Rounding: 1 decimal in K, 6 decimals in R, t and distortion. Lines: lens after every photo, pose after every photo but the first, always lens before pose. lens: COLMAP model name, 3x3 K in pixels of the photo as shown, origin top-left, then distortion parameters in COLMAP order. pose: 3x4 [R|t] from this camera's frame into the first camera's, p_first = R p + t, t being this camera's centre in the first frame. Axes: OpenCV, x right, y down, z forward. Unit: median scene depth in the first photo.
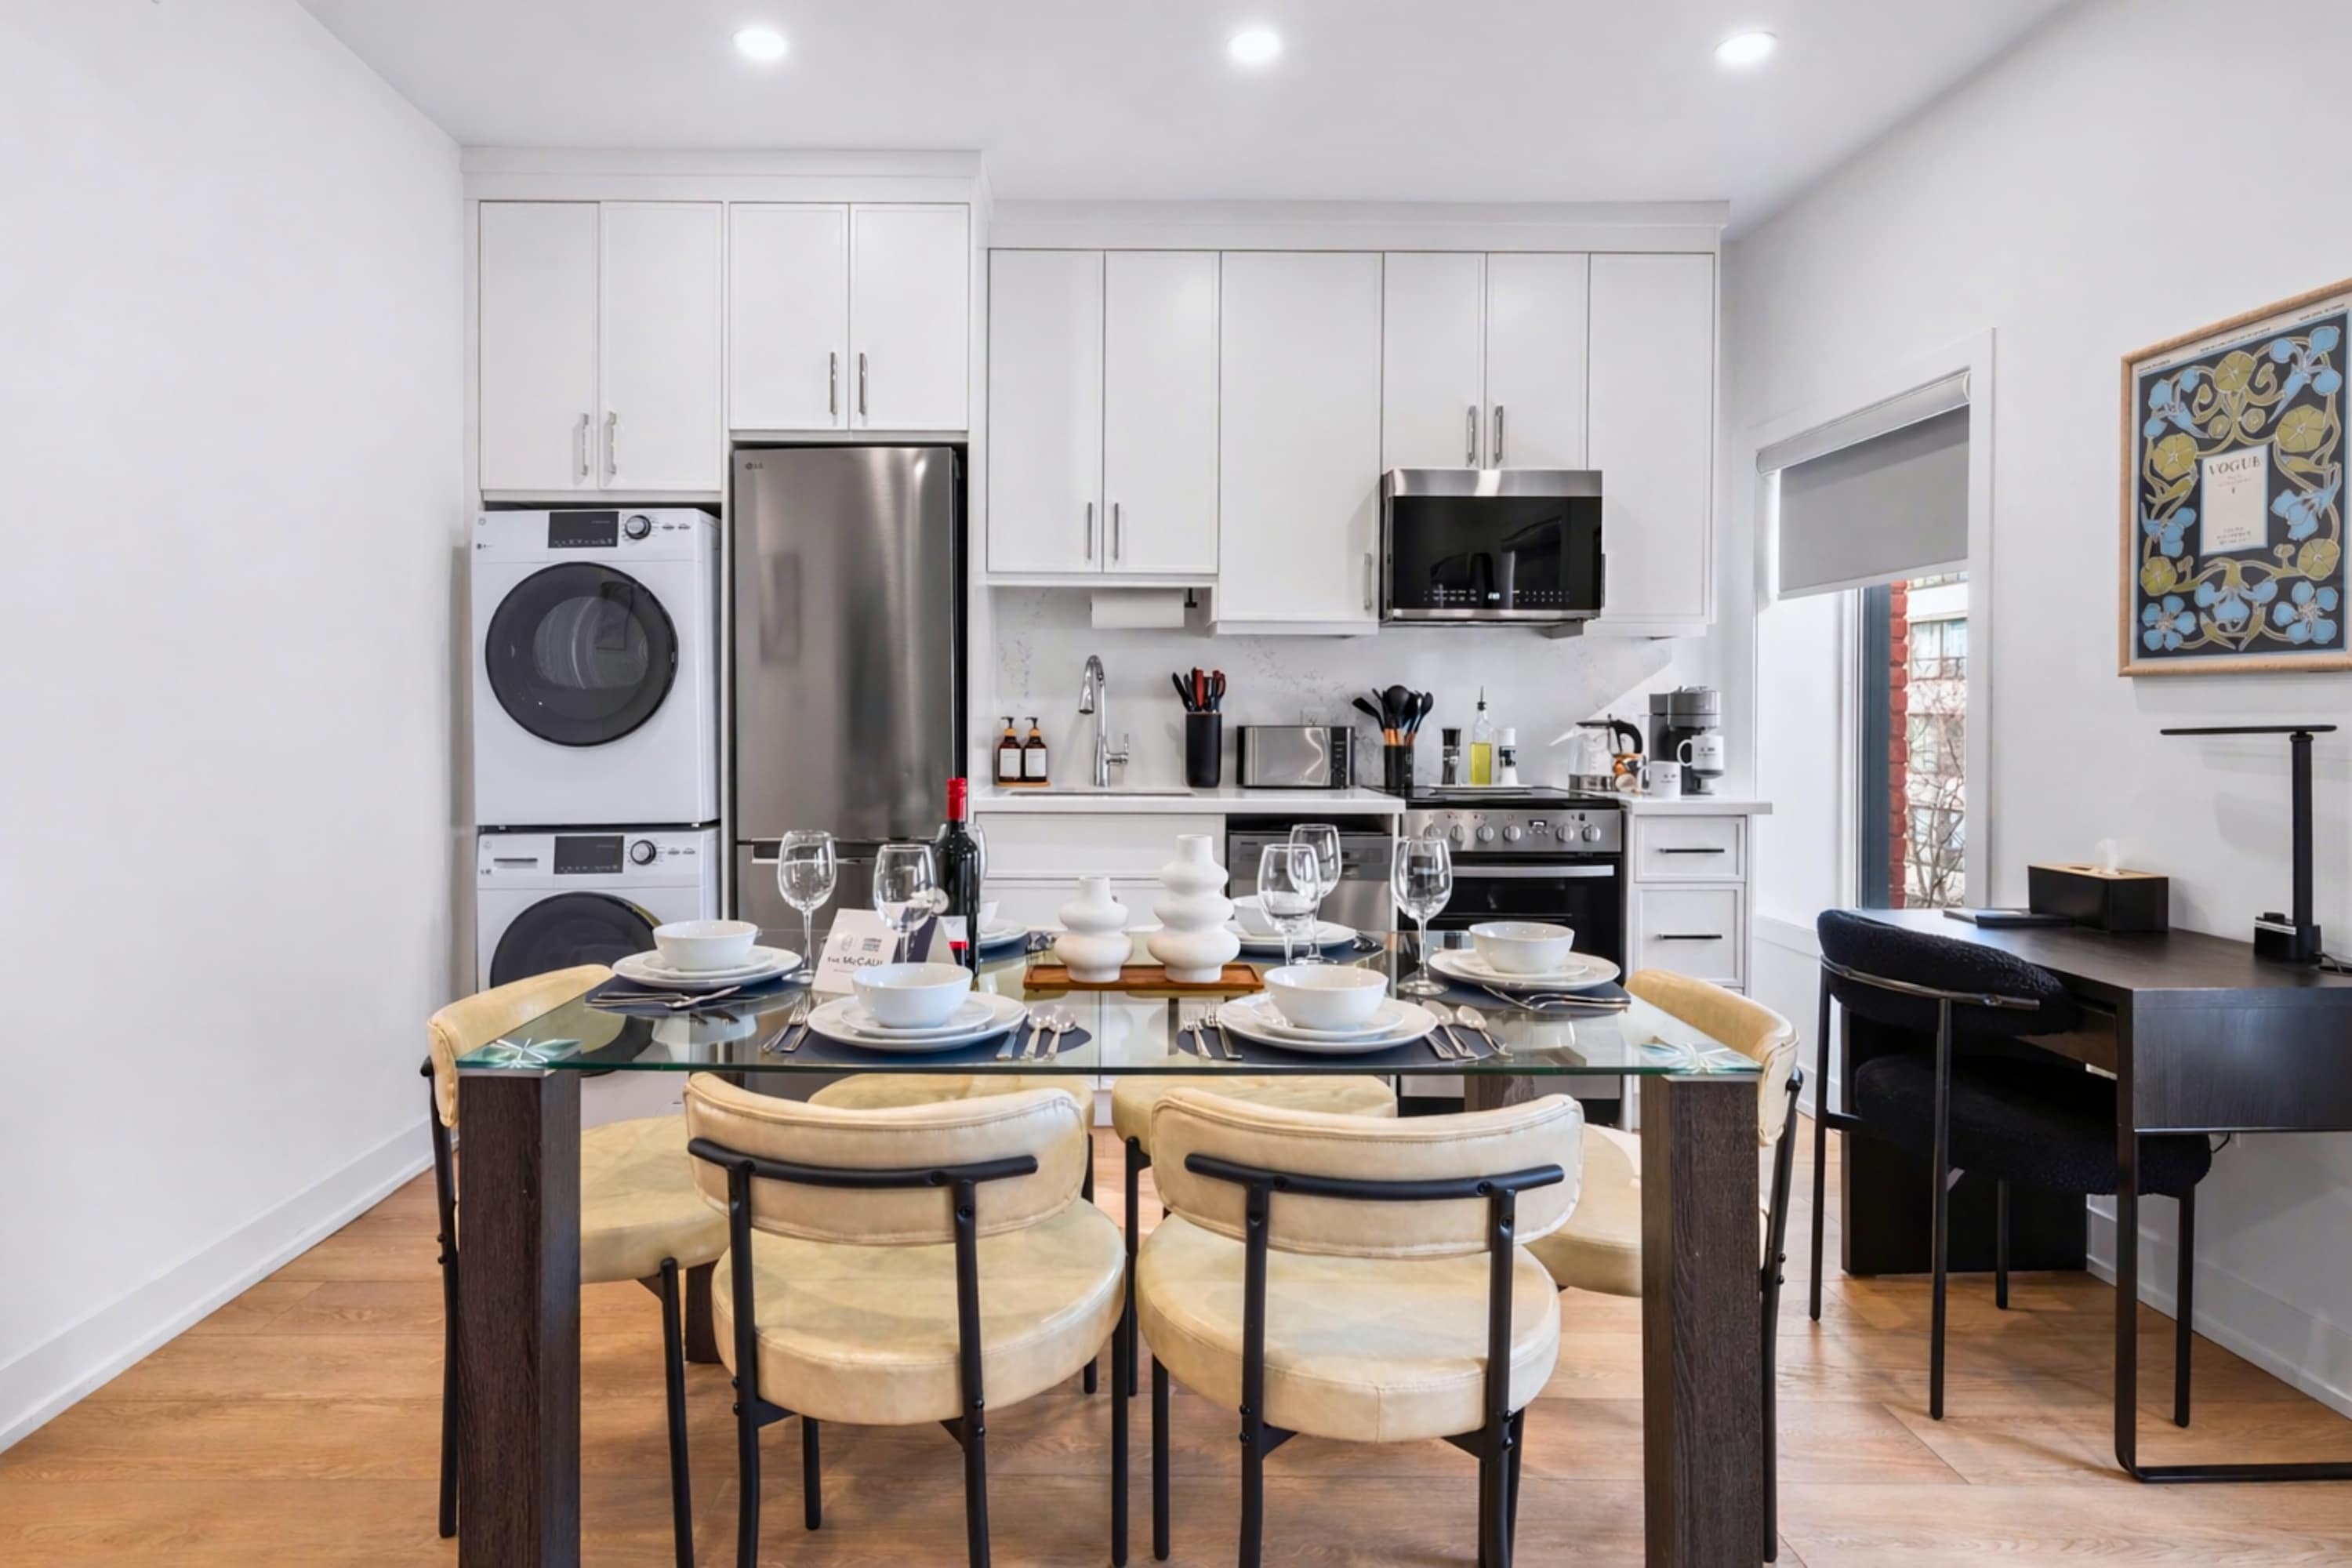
lens RADIAL K [[1255.7, 0, 1123.9], [0, 1255.7, 721.0], [0, 0, 1]] dist [0.003655, -0.003359]
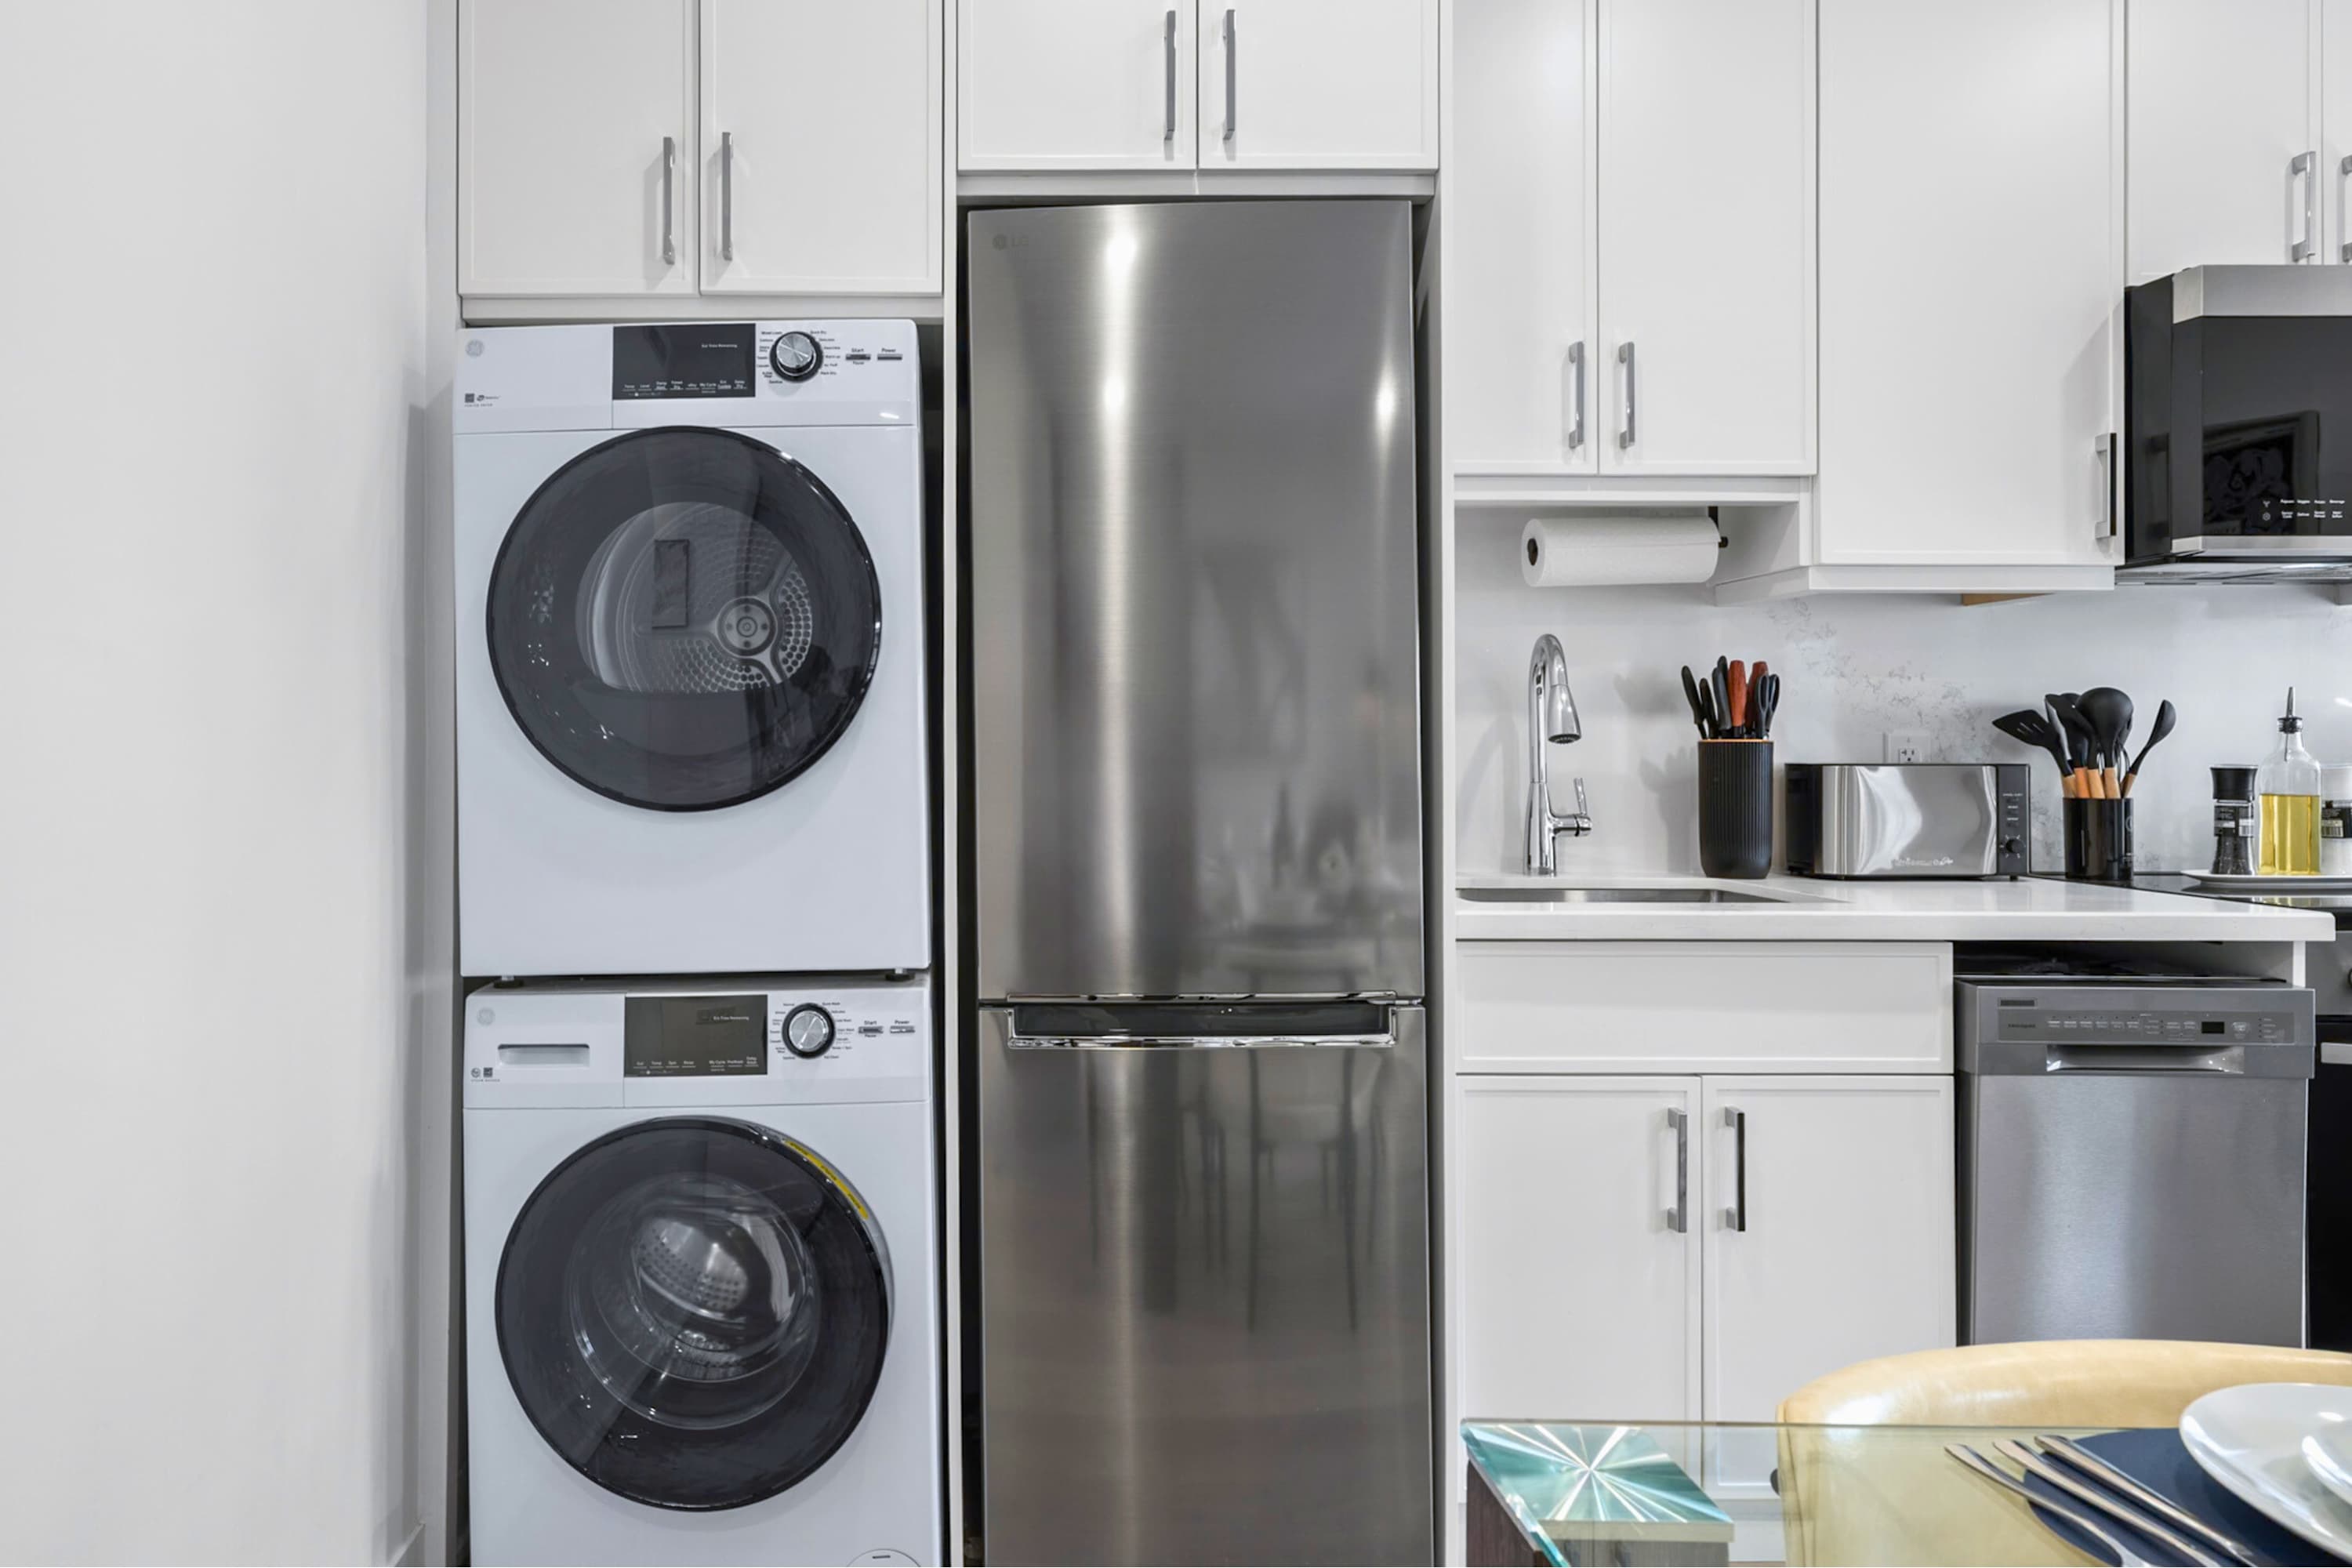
lens RADIAL K [[1433.6, 0, 952.6], [0, 1433.6, 734.4], [0, 0, 1]] dist [0.002580, -0.002717]
pose [[0.999949, -0.003596, -0.009438, -0.322335], [0.003434, 0.999846, -0.017184, 0.000916], [0.009498, 0.017150, 0.999808, 0.451313]]
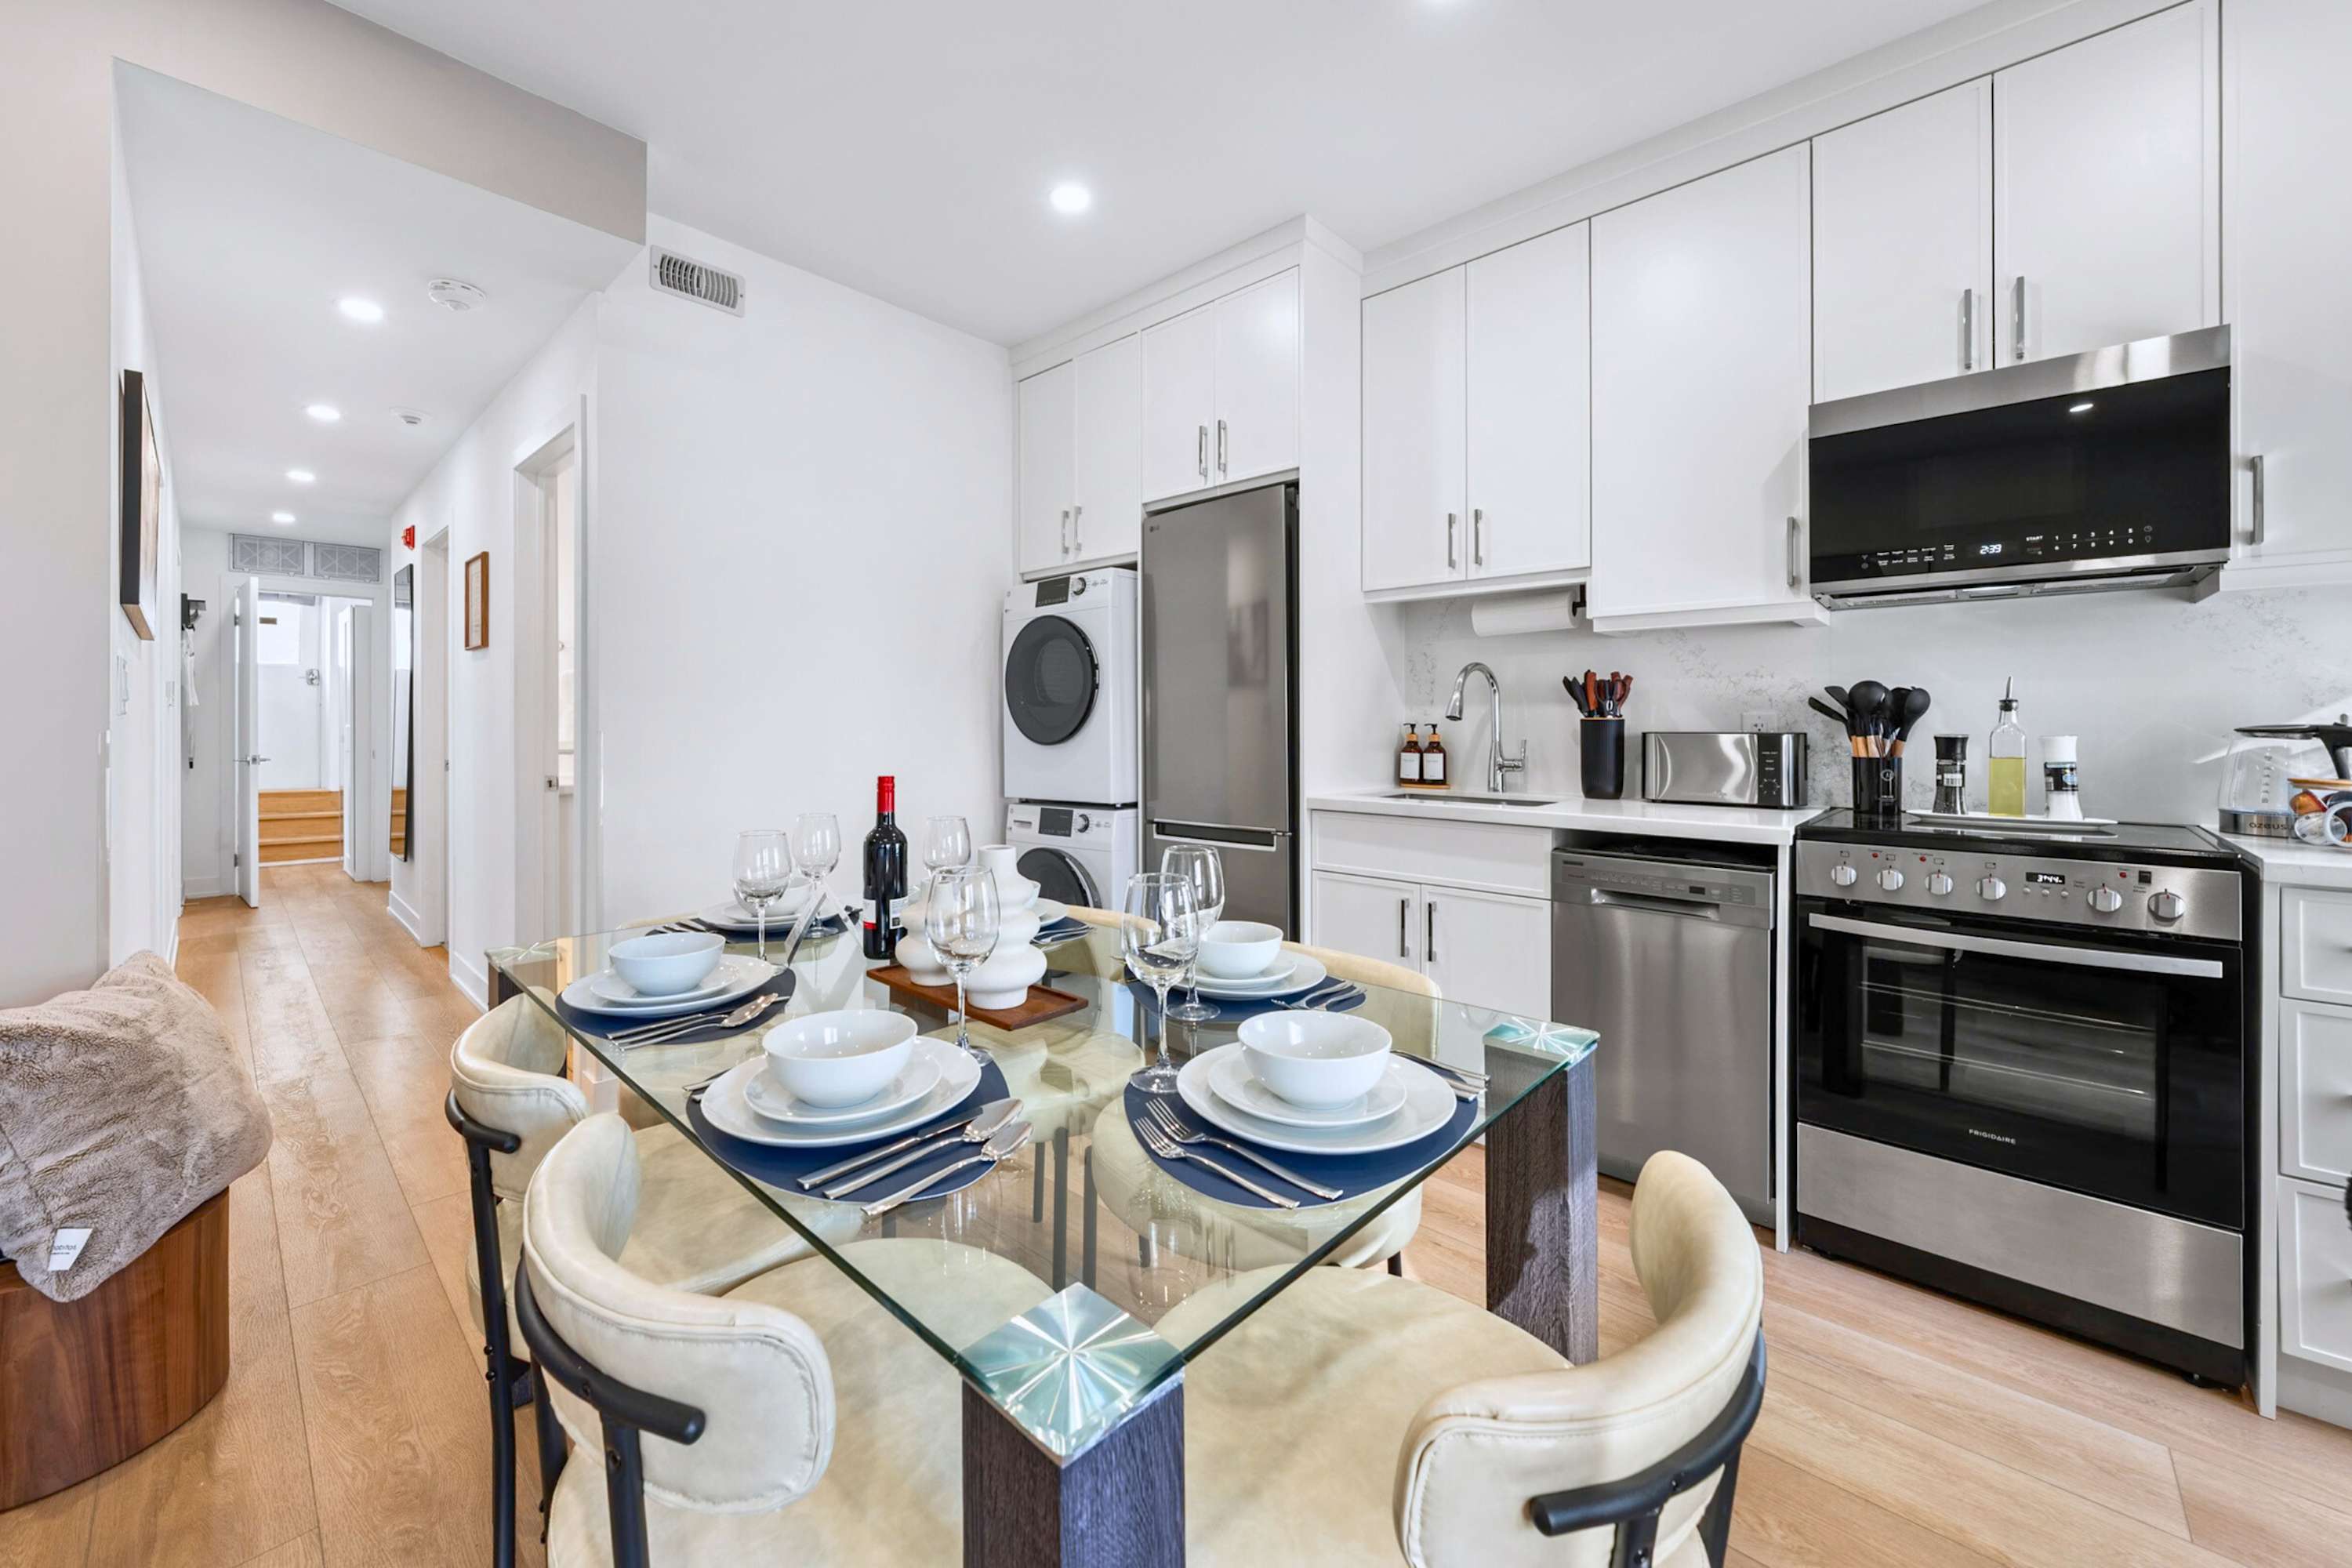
lens RADIAL K [[907.7, 0, 1101.3], [0, 907.7, 721.5], [0, 0, 1]] dist [-0.006027, 0.000975]
pose [[0.704722, -0.005711, -0.709460, 0.333720], [-0.000244, 0.999966, -0.008292, 0.002084], [0.709483, 0.006016, 0.704697, 0.318723]]
